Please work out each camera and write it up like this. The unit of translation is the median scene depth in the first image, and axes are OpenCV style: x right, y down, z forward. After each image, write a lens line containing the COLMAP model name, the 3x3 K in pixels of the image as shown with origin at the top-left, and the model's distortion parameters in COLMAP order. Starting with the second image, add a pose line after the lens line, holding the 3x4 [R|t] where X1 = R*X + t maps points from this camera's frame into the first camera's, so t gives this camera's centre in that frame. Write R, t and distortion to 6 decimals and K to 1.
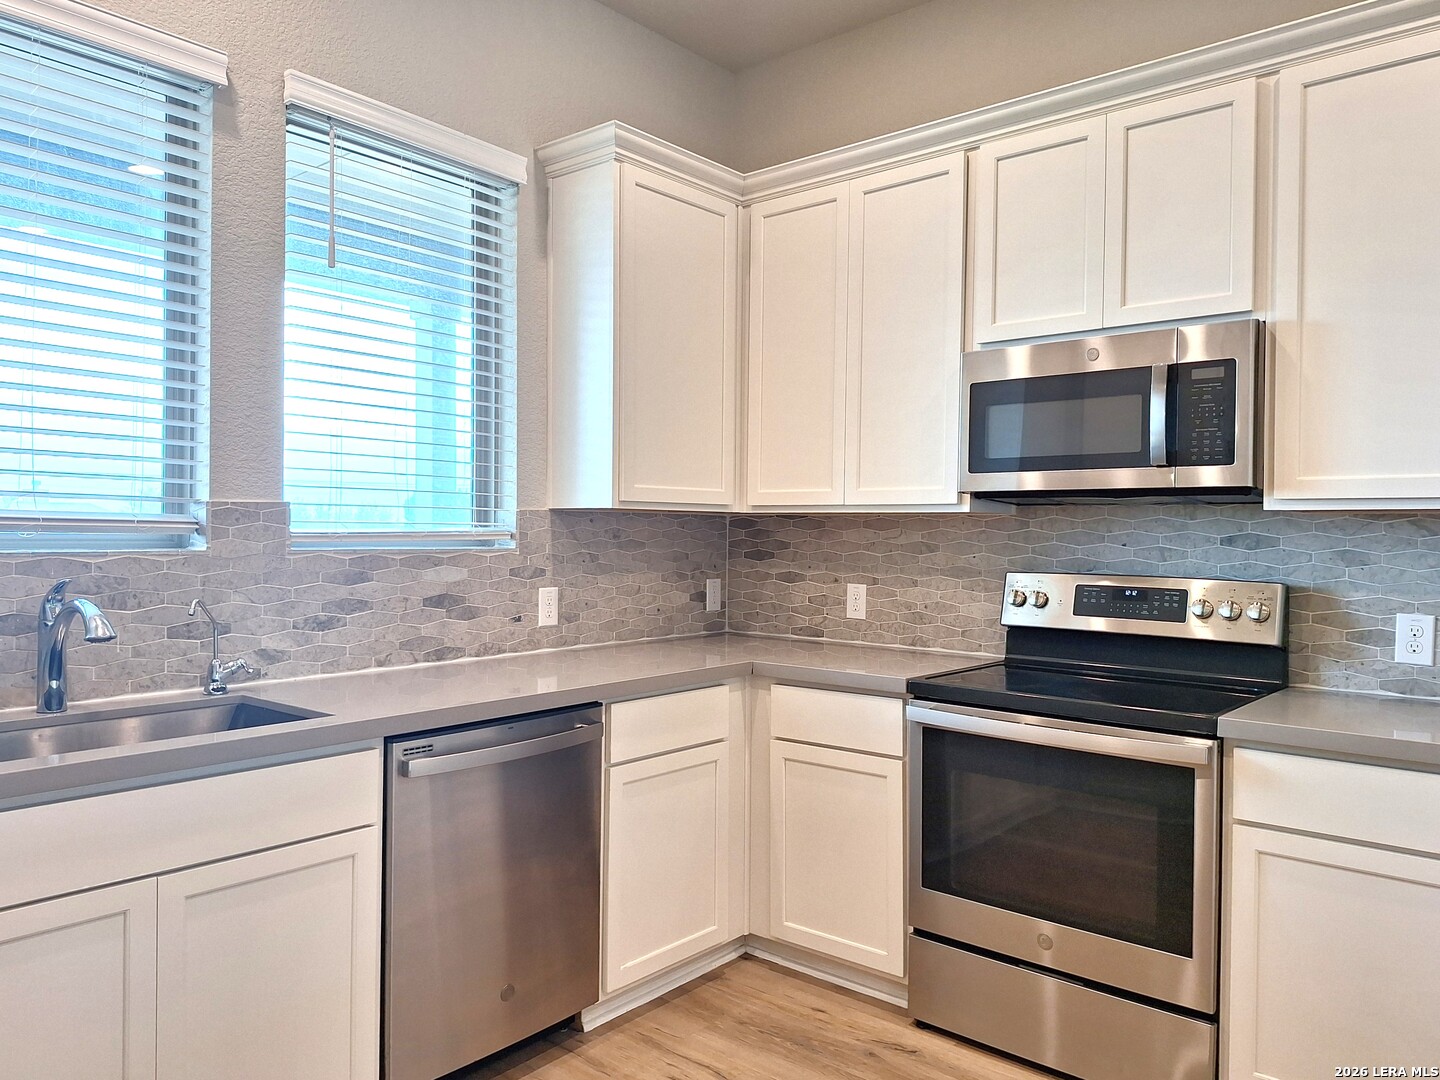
lens RADIAL K [[904.1, 0, 722.0], [0, 904.1, 519.7], [0, 0, 1]] dist [0.088384, -0.087001]
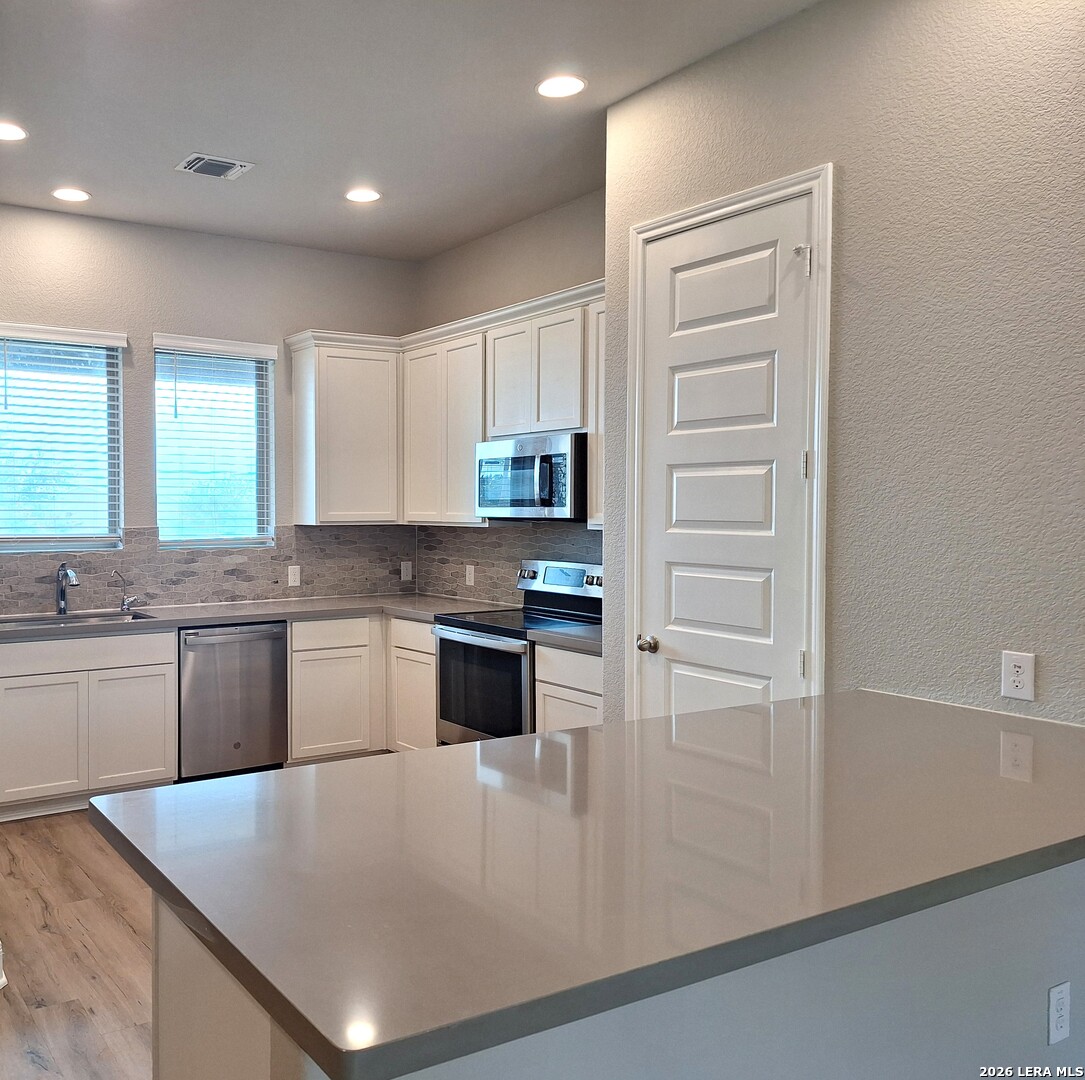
lens RADIAL K [[1152.8, 0, 541.2], [0, 1152.8, 495.1], [0, 0, 1]] dist [0.169108, 0.009176]
pose [[0.944877, -0.009515, -0.327288, 1.170615], [0.014538, 0.999811, 0.012905, -0.104735], [0.327104, -0.016952, 0.944836, -1.210655]]
